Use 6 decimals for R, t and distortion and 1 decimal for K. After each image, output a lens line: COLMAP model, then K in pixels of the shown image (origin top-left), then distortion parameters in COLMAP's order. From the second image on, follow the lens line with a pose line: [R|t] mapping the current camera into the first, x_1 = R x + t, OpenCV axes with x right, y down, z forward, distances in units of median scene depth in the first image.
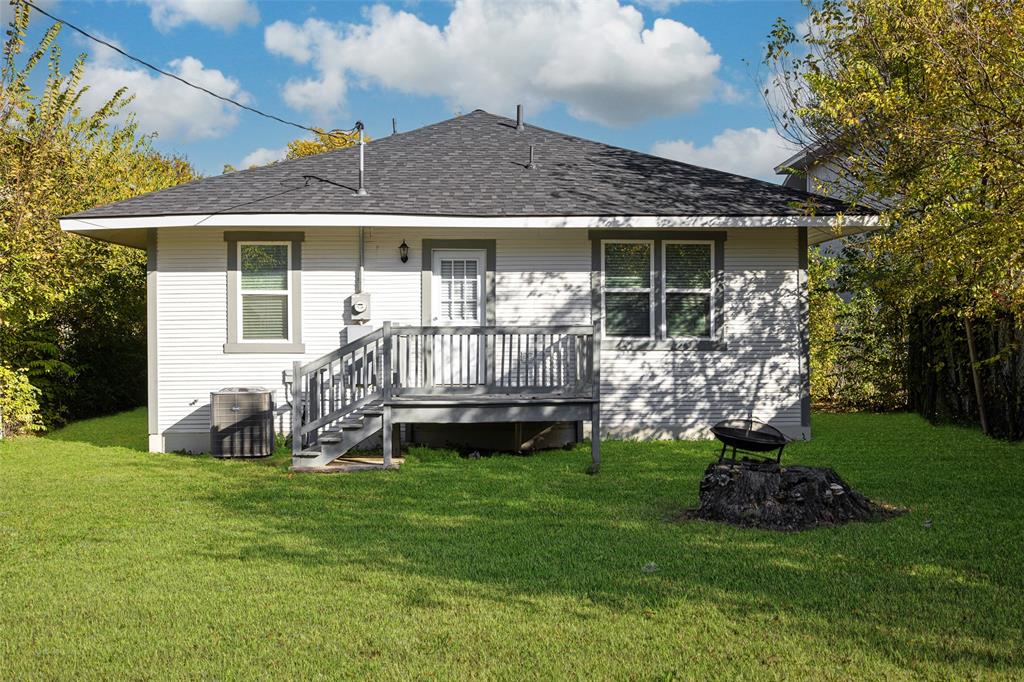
lens RADIAL K [[1029.2, 0, 512.0], [0, 1029.2, 341.0], [0, 0, 1]] dist [-0.004862, -0.001112]
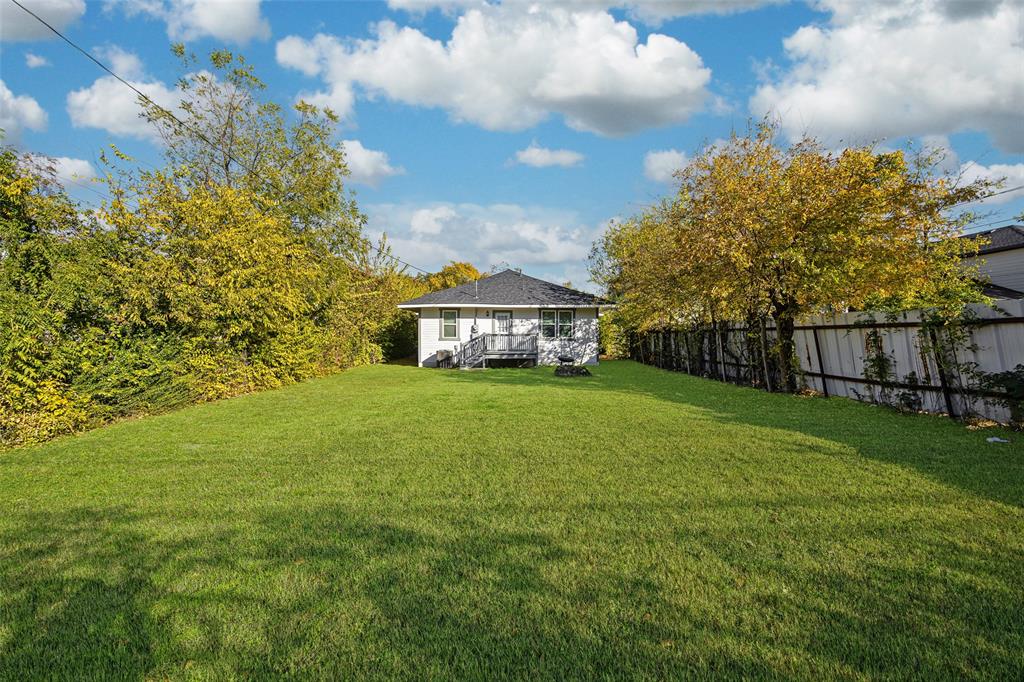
lens RADIAL K [[401.9, 0, 512.0], [0, 401.9, 341.0], [0, 0, 1]] dist [0.001118, -0.000453]
pose [[0.999518, 0.006889, -0.030275, 0.026636], [-0.006676, 0.999952, 0.007138, 0.000627], [0.030322, -0.006933, 0.999516, -0.435749]]
